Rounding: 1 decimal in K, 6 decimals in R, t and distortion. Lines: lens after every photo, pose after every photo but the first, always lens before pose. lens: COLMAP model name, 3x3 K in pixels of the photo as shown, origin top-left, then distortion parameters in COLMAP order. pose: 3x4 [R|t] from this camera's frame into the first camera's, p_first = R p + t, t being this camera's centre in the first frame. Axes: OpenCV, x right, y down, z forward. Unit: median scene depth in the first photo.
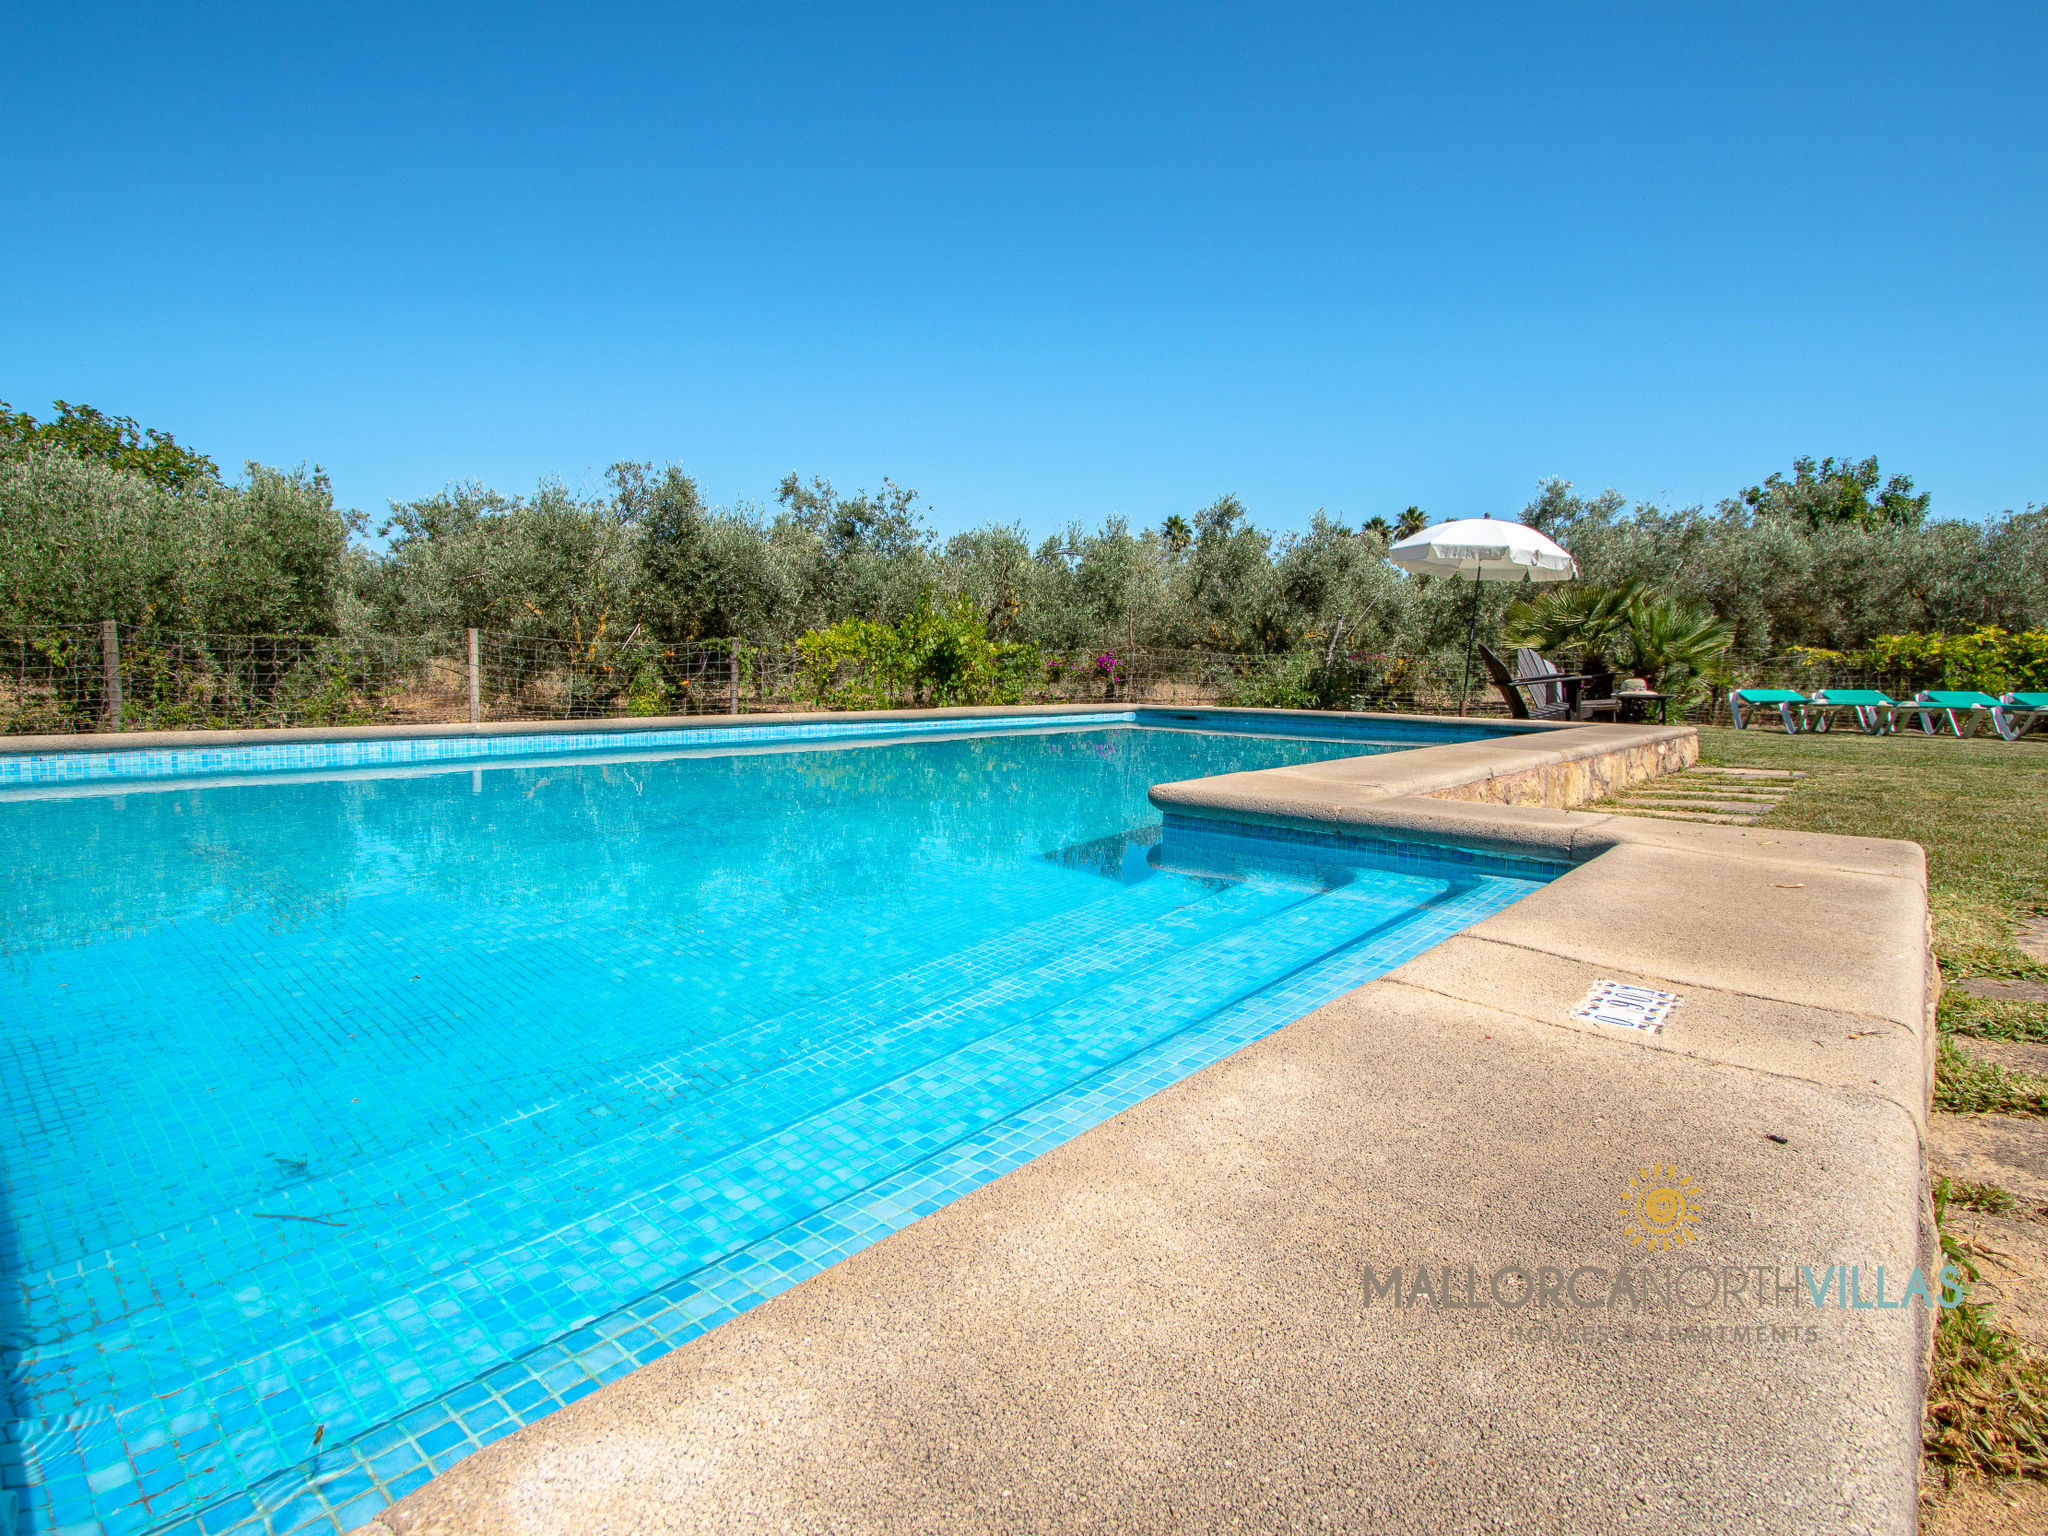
lens RADIAL K [[1092.3, 0, 1024.0], [0, 1092.3, 768.0], [0, 0, 1]] dist [0.000486, -0.000506]
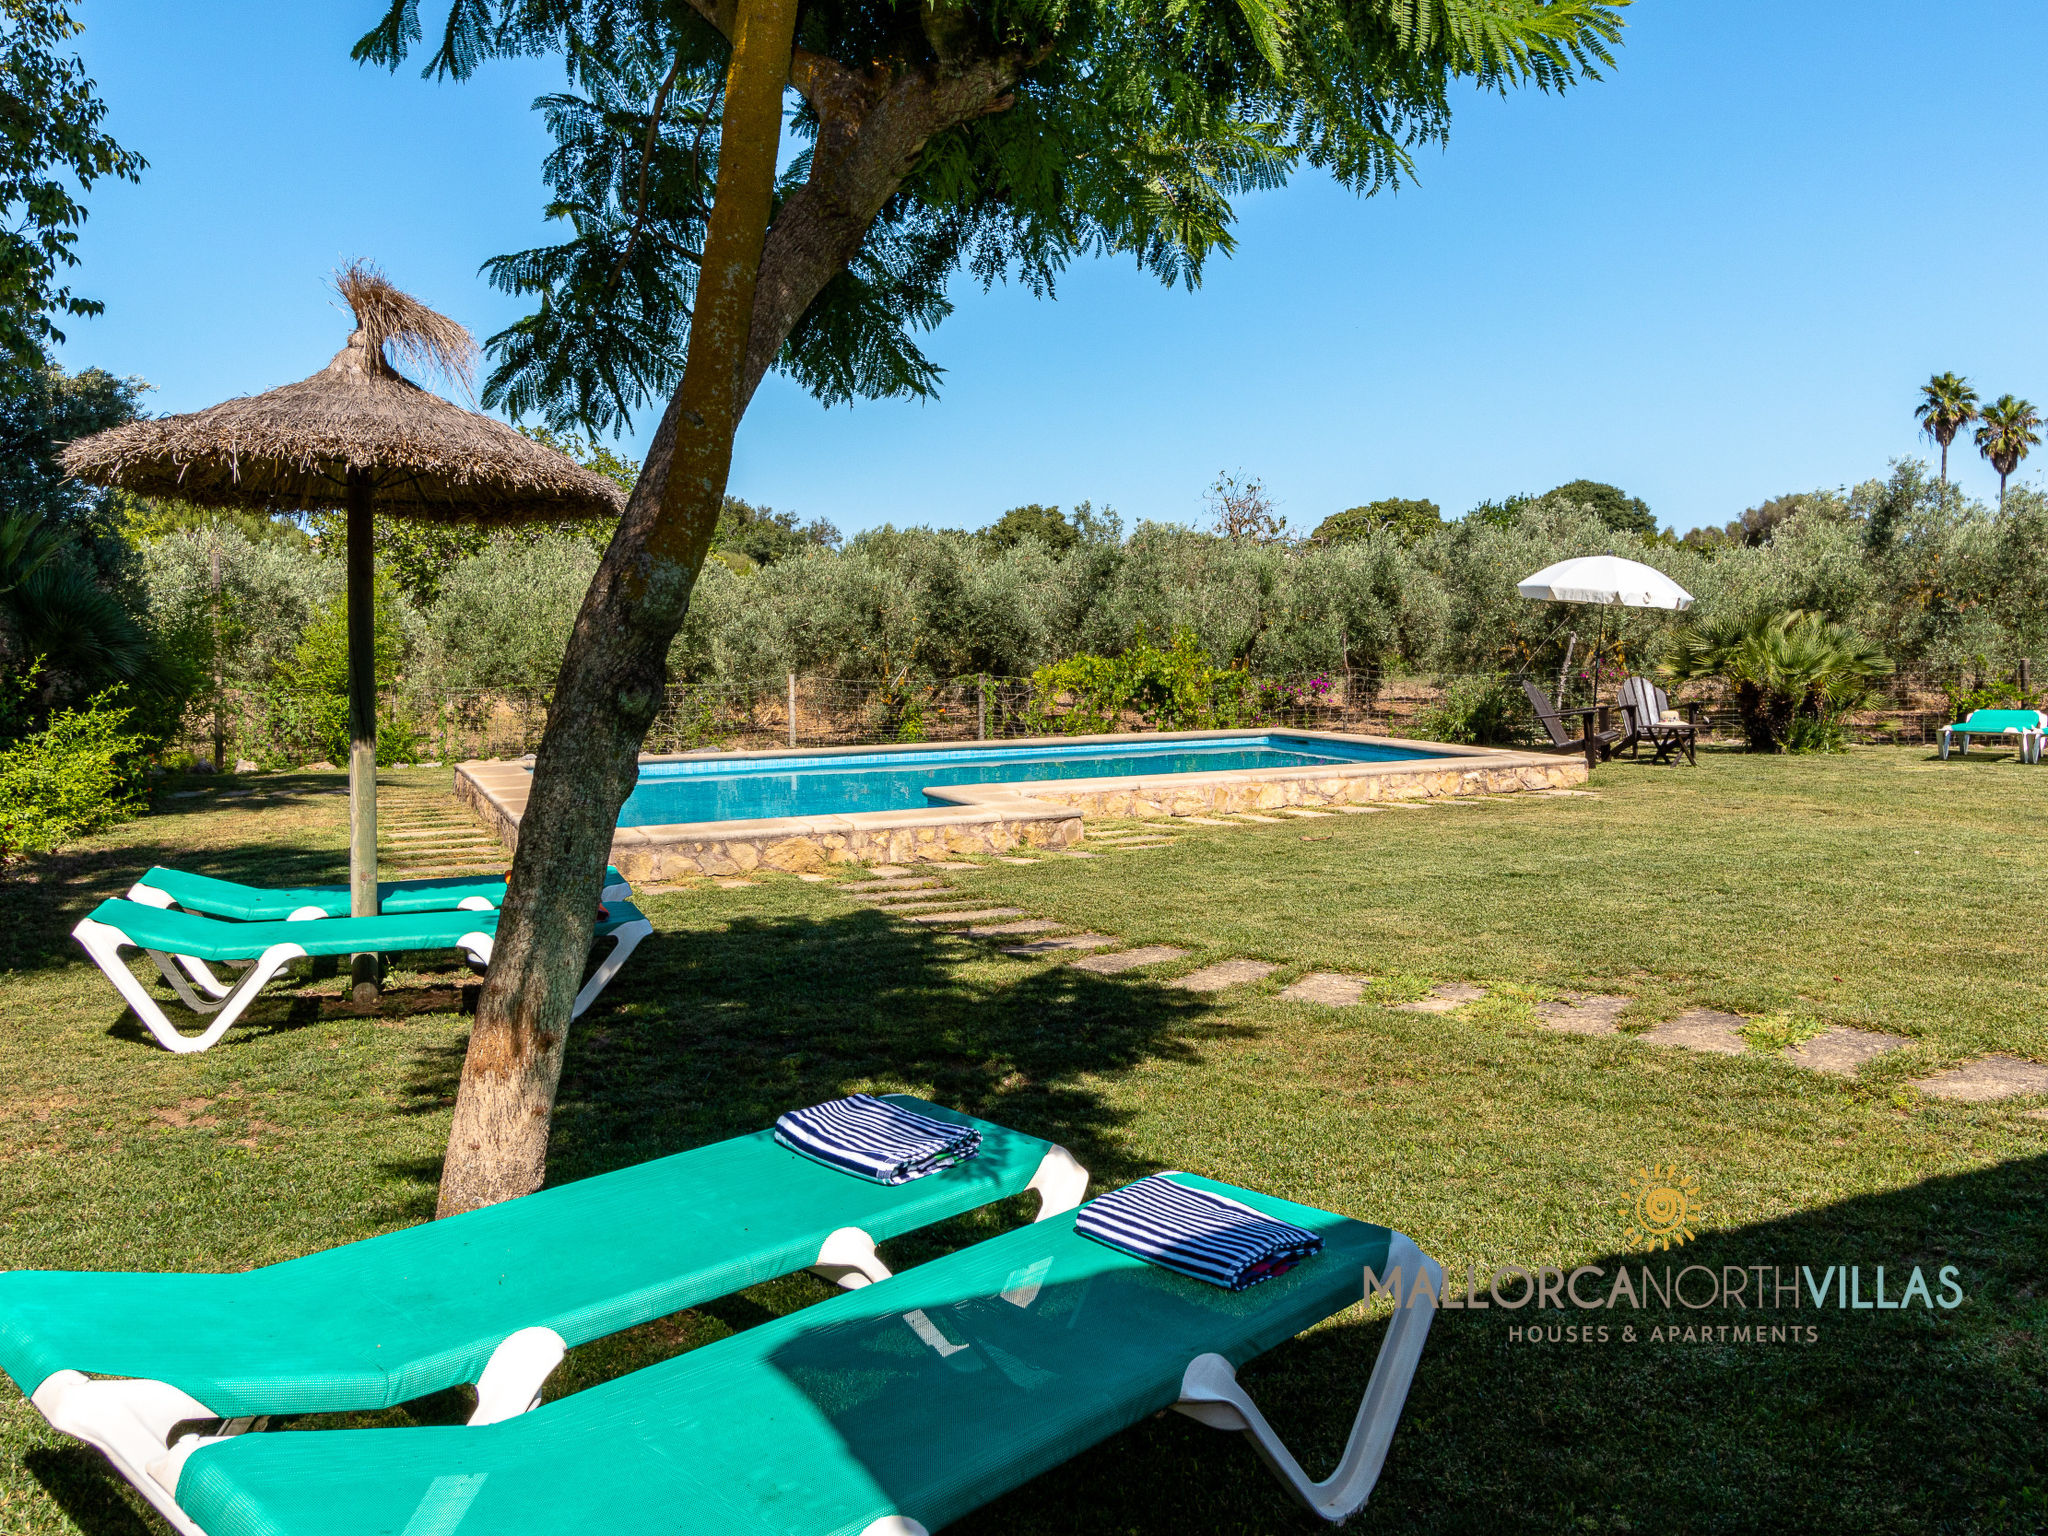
lens RADIAL K [[1615.9, 0, 1024.0], [0, 1615.9, 768.0], [0, 0, 1]] dist [0.005796, 0.000480]
pose [[0.915839, 0.011194, -0.401389, 0.485407], [-0.014270, 0.999887, -0.004676, -0.004306], [0.401292, 0.010010, 0.915896, -0.618275]]
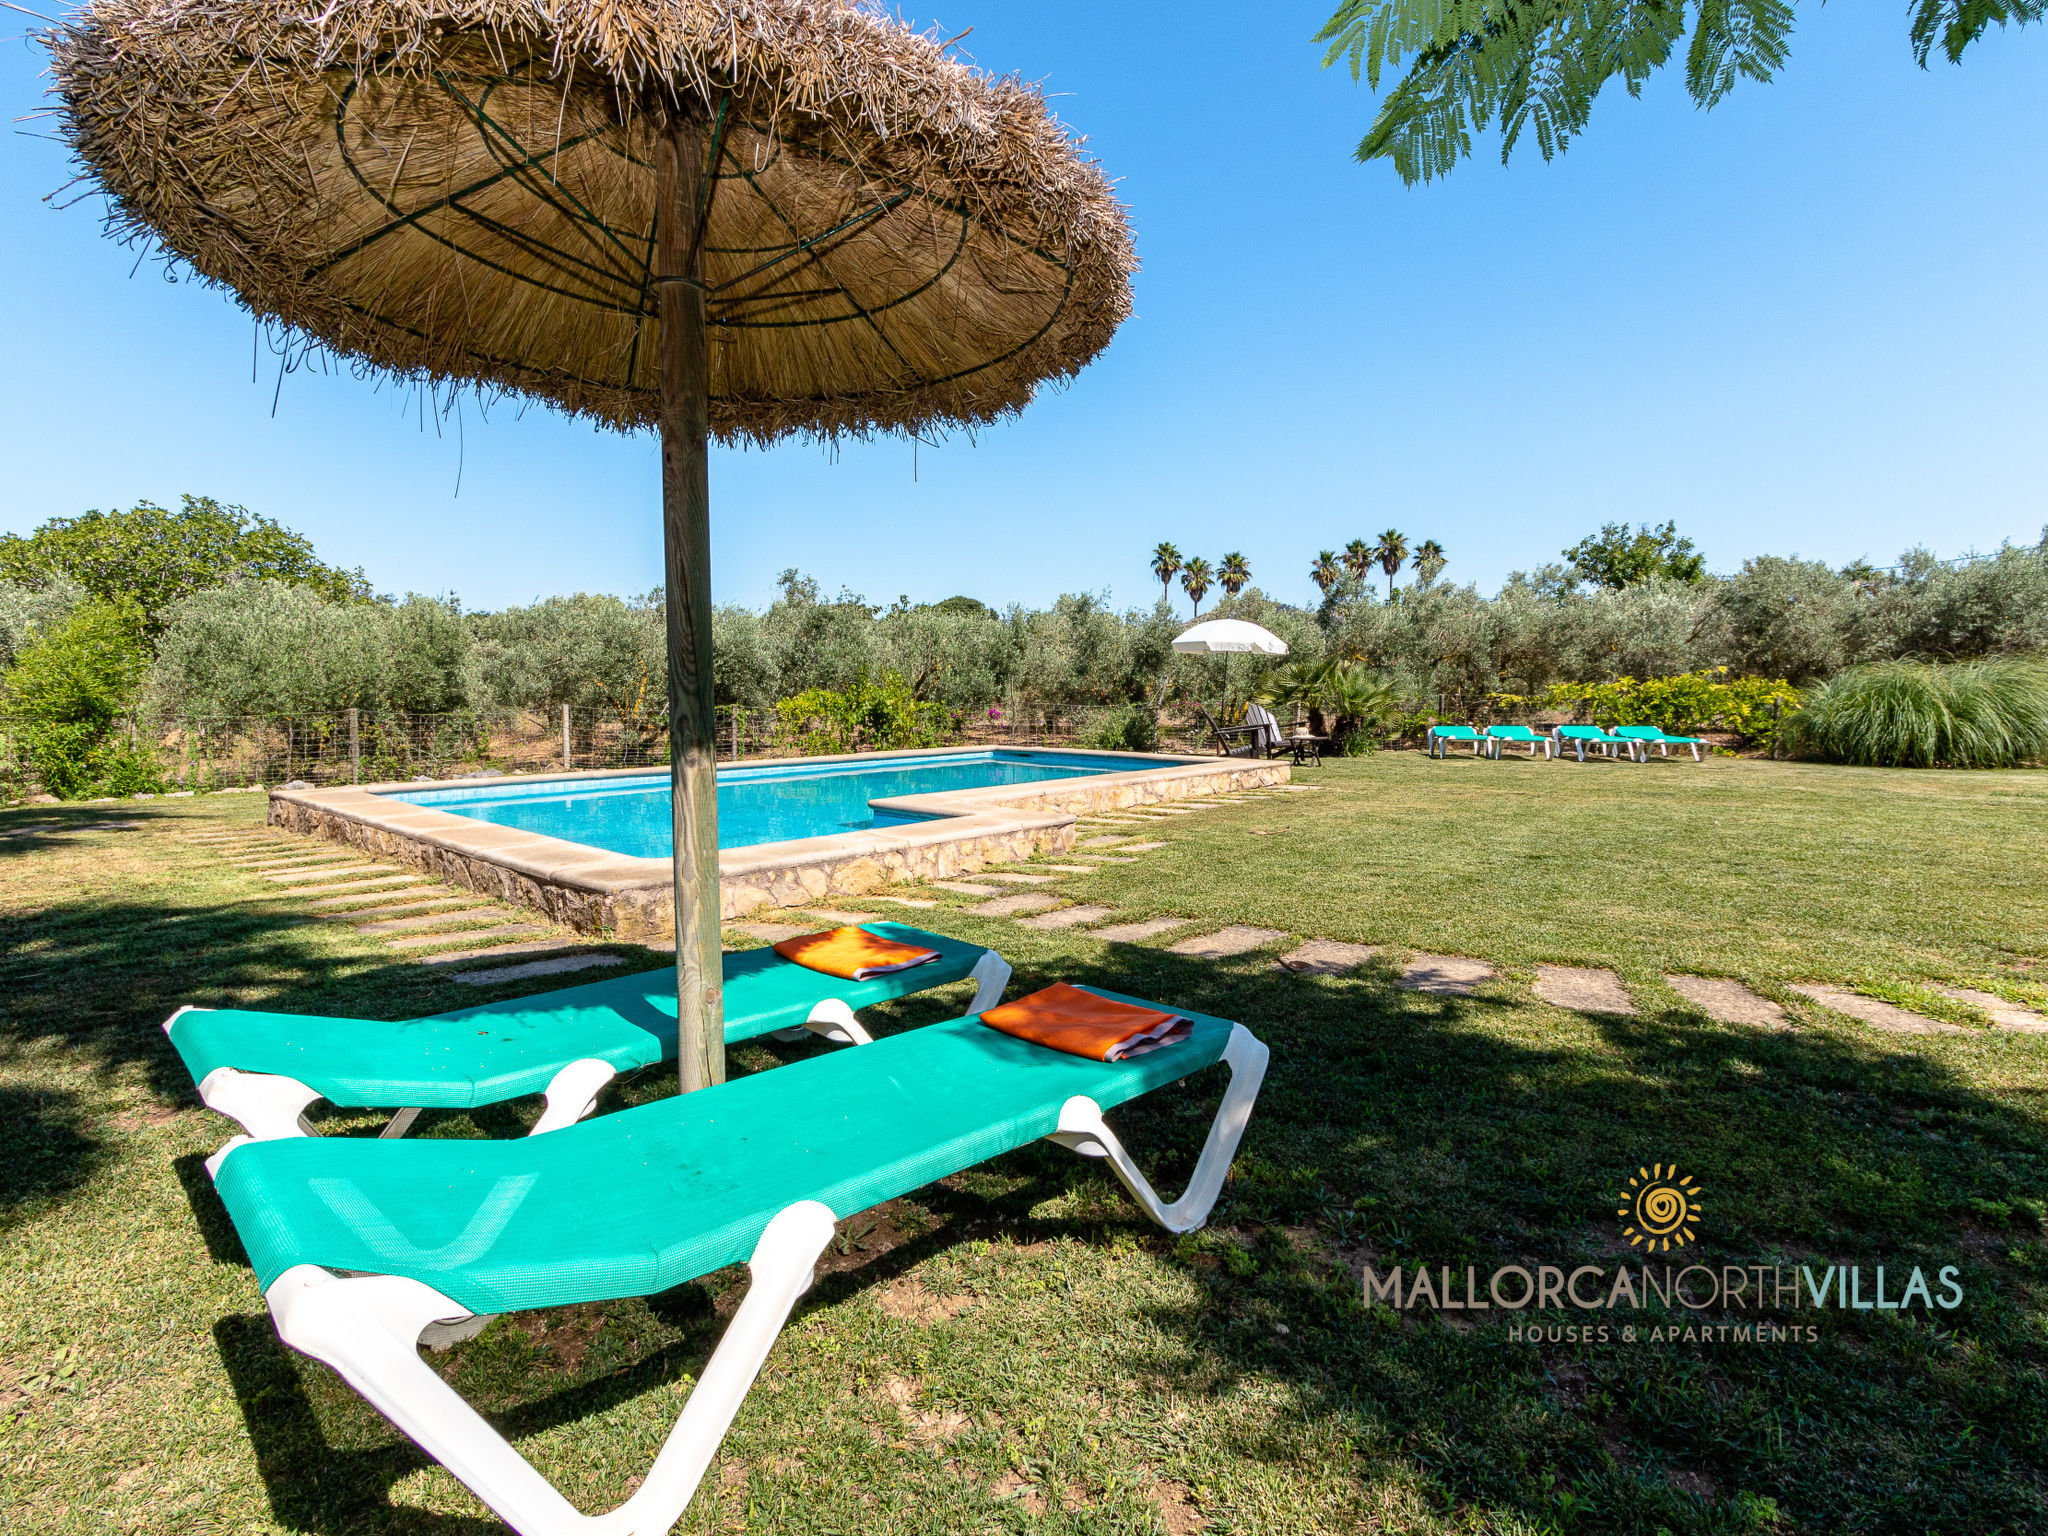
lens RADIAL K [[1043.7, 0, 1024.0], [0, 1043.7, 768.0], [0, 0, 1]] dist [0.003084, 0.000295]
pose [[0.999887, -0.014519, -0.003924, 0.129235], [0.014463, 0.999798, -0.013922, -0.005861], [0.004126, 0.013864, 0.999895, -0.405467]]
